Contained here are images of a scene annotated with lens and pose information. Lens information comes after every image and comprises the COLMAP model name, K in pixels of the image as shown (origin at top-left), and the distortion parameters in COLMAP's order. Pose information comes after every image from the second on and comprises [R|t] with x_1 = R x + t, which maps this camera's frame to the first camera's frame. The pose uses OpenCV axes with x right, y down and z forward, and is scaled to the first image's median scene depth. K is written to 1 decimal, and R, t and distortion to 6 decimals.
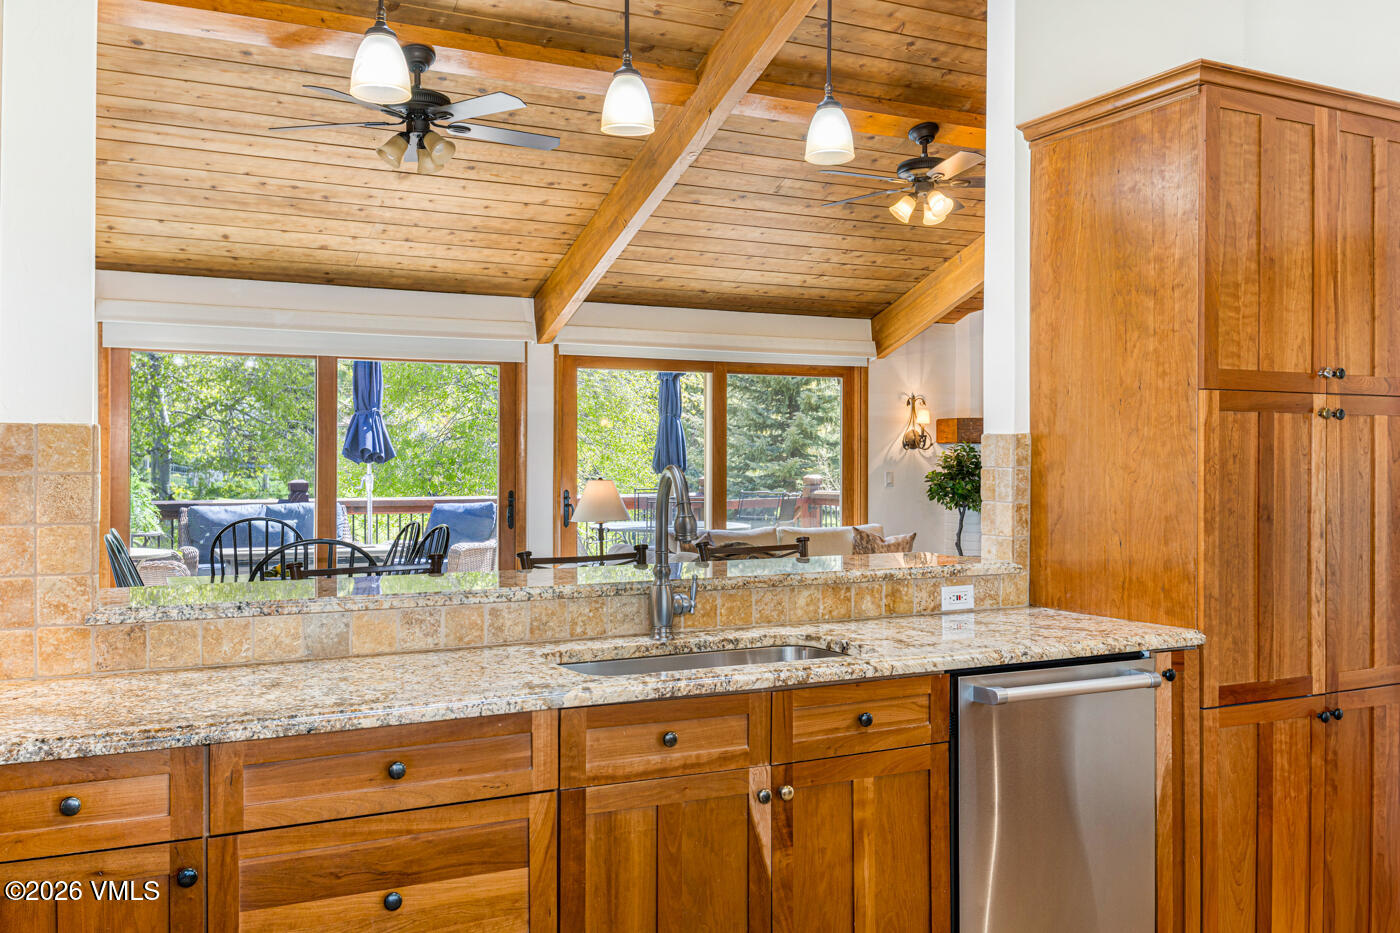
lens RADIAL K [[1174.9, 0, 699.9], [0, 1174.9, 464.9], [0, 0, 1]] dist [0.034312, -0.005224]
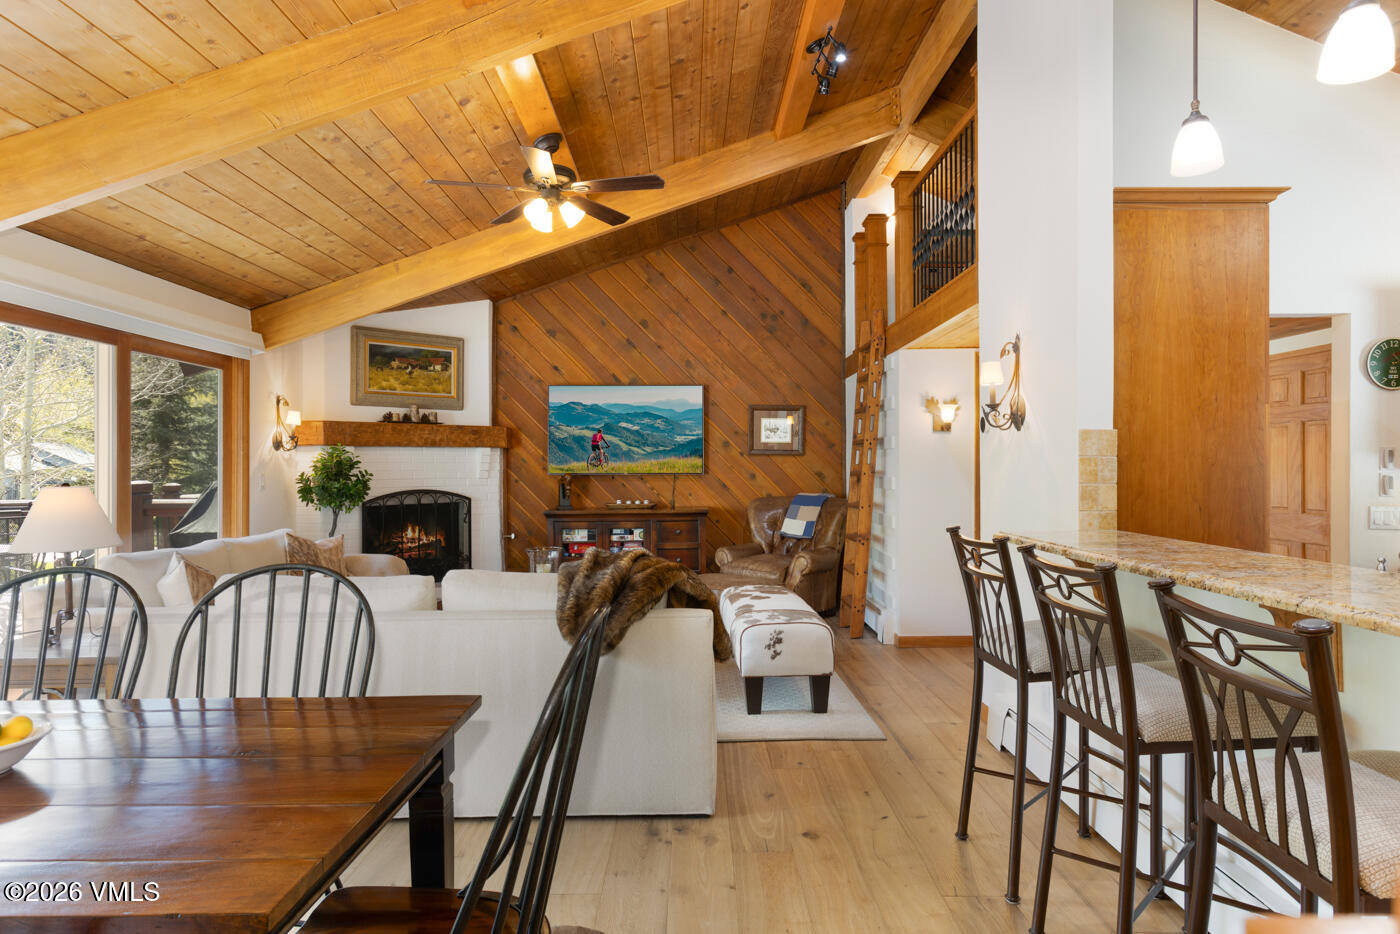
lens RADIAL K [[841.4, 0, 685.8], [0, 841.4, 459.0], [0, 0, 1]] dist [-0.010120, 0.000726]
pose [[0.451927, 0.006029, 0.892034, -0.417540], [0.008293, 0.999906, -0.010960, 0.006462], [-0.892016, 0.012351, 0.451835, 0.563094]]
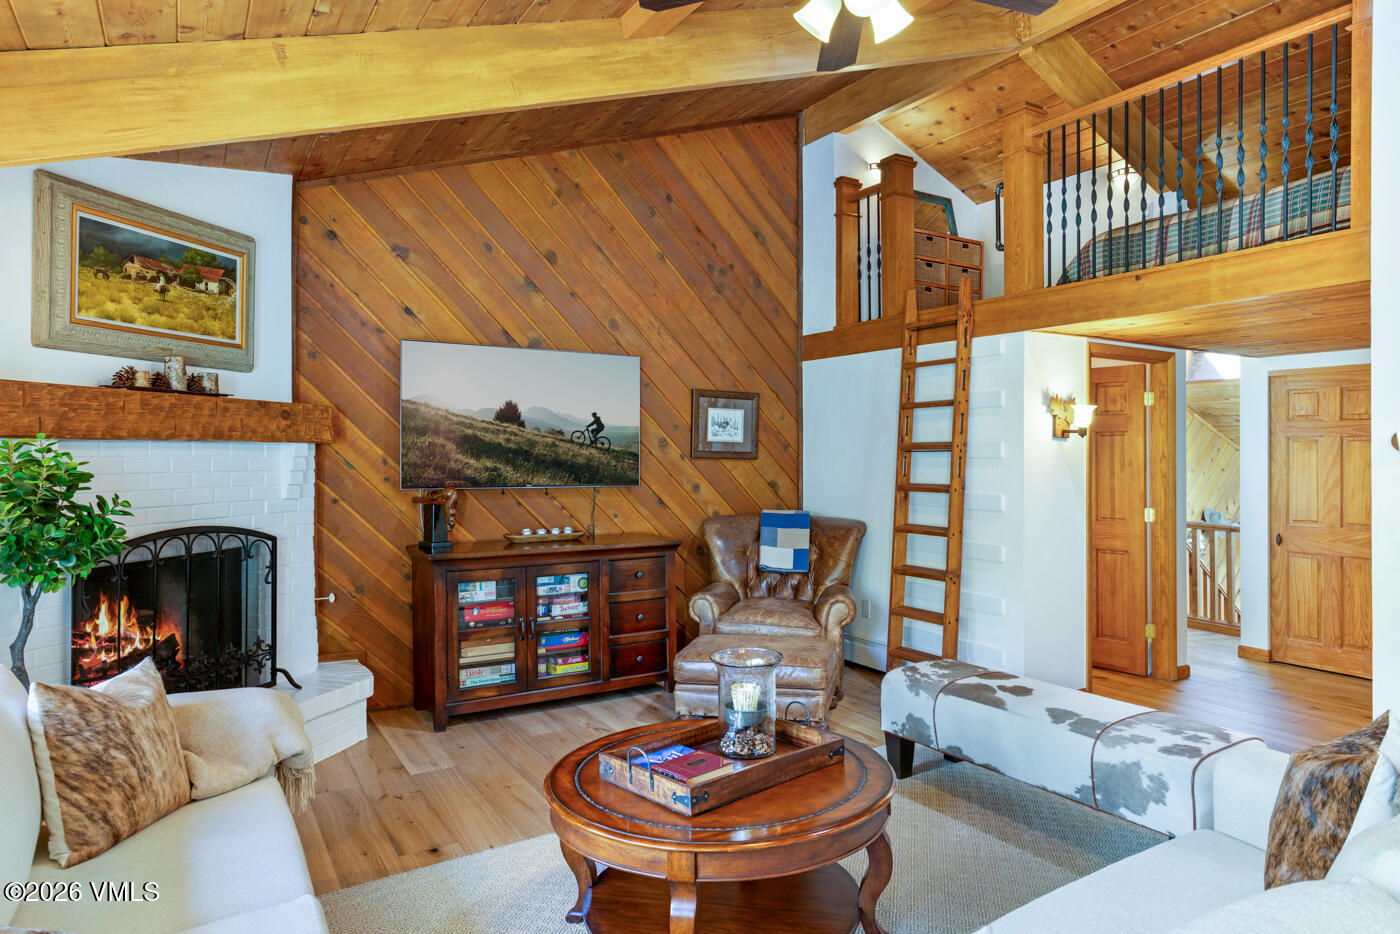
lens RADIAL K [[869.3, 0, 761.0], [0, 869.3, 447.1], [0, 0, 1]] dist [-0.004860, 0.006991]
pose [[-0.120768, 0.007816, 0.992650, -0.189036], [-0.000374, 0.999969, -0.007919, -0.017414], [-0.992681, -0.001327, -0.120761, 1.092591]]
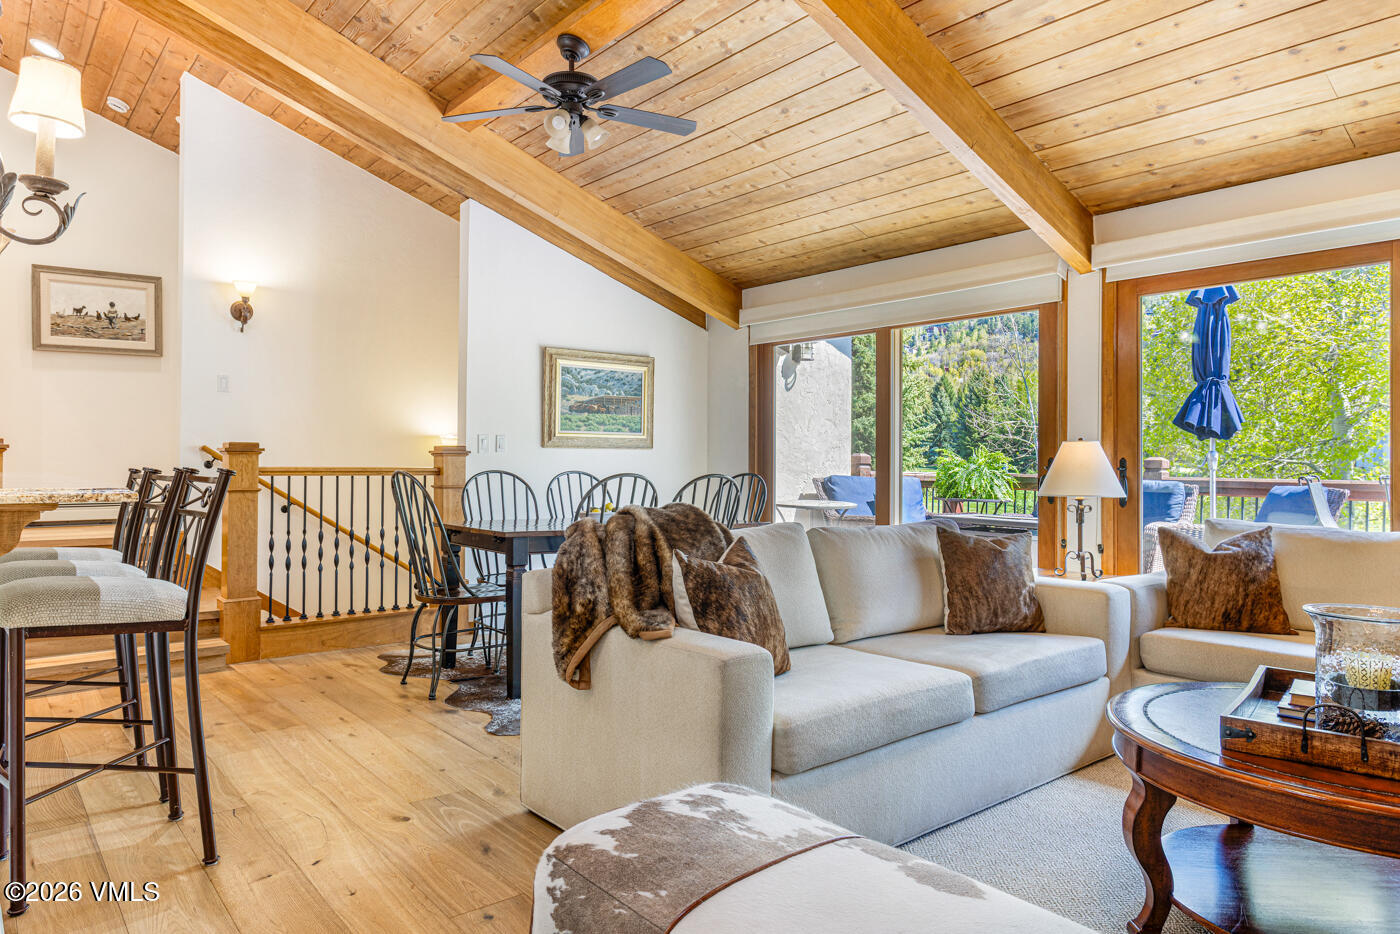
lens RADIAL K [[895.9, 0, 704.4], [0, 895.9, 450.8], [0, 0, 1]] dist [0.001337, -0.004218]
pose [[0.229328, -0.008621, -0.973311, 0.490093], [-0.012021, 0.999859, -0.011689, 0.033779], [0.973275, 0.014381, 0.229192, 0.763687]]
